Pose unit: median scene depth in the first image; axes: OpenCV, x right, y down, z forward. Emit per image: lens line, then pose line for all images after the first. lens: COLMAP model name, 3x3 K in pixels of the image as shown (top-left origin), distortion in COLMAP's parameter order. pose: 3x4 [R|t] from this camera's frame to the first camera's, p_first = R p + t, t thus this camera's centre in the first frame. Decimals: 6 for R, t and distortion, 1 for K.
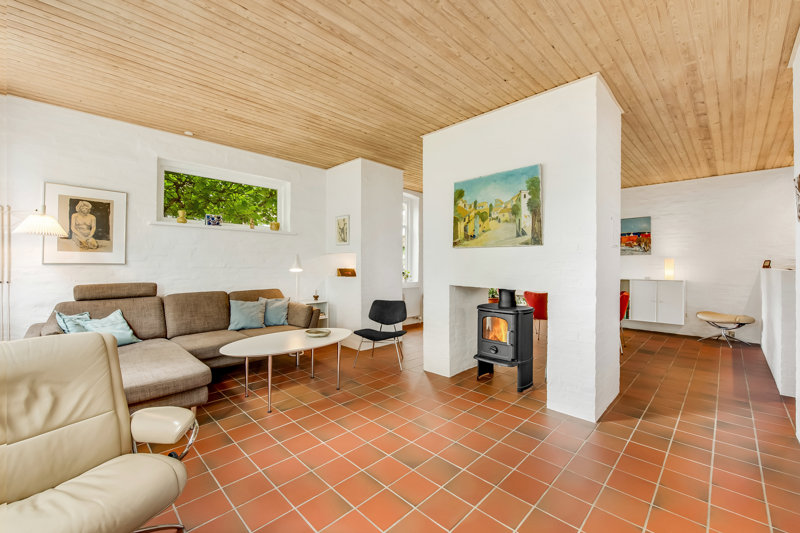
lens RADIAL K [[328.2, 0, 402.8], [0, 328.2, 263.9], [0, 0, 1]] dist [-0.002372, -0.000213]
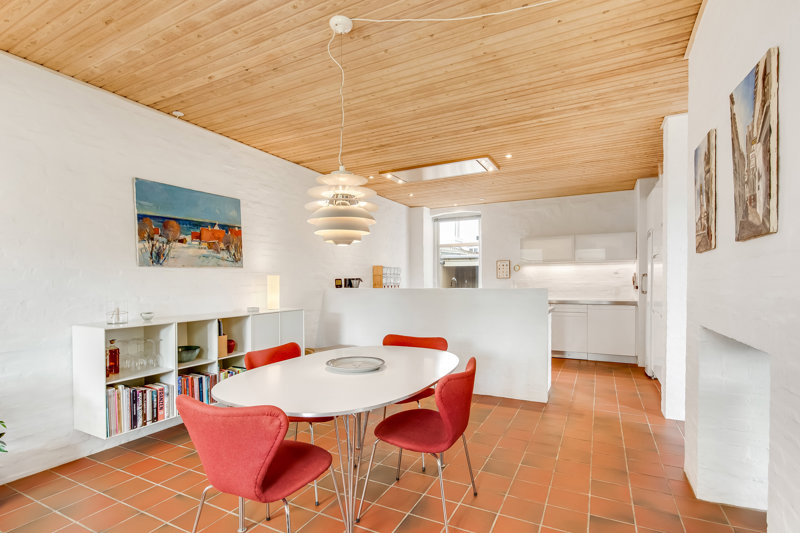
lens RADIAL K [[388.7, 0, 395.5], [0, 388.7, 285.4], [0, 0, 1]] dist [0.013962, 0.000963]
pose [[-0.302482, -0.009422, 0.953109, 0.044183], [0.006411, 0.999908, 0.011919, -0.004661], [-0.953134, 0.009716, -0.302394, 0.949251]]
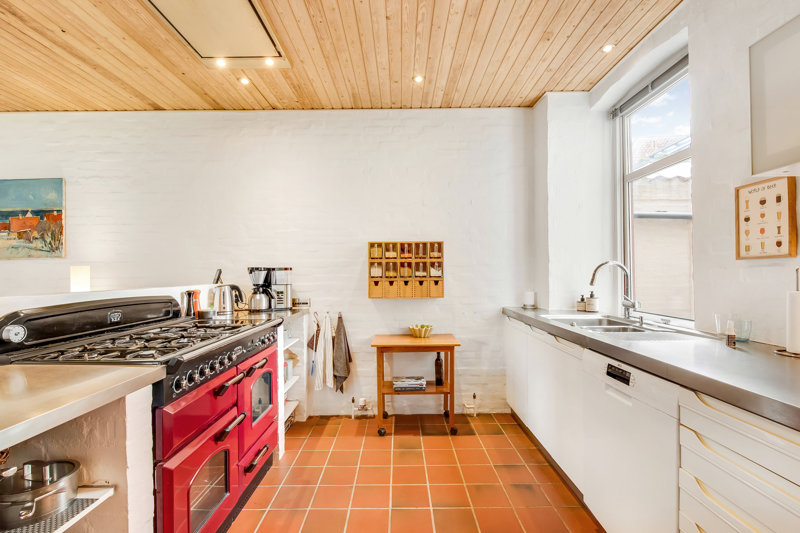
lens RADIAL K [[363.3, 0, 402.1], [0, 363.3, 273.2], [0, 0, 1]] dist [-0.010486, -0.000145]
pose [[0.692924, -0.007675, 0.720970, 0.719283], [0.009858, 0.999951, 0.001171, -0.001856], [-0.720944, 0.006295, 0.692965, 0.283937]]
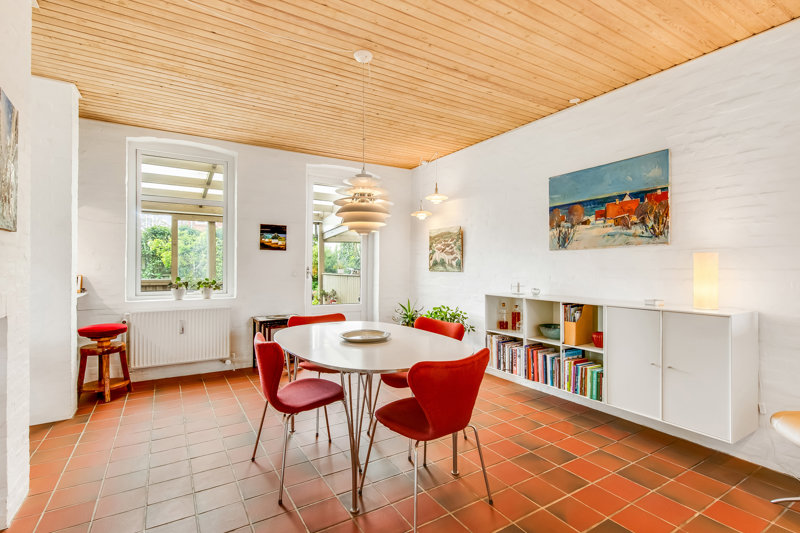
lens RADIAL K [[388.7, 0, 397.2], [0, 388.7, 263.7], [0, 0, 1]] dist [0.013962, 0.000963]
pose [[0.973271, 0.002502, -0.229645, 0.544093], [-0.004427, 0.999959, -0.007868, 0.000593], [0.229616, 0.008674, 0.973243, 0.461752]]
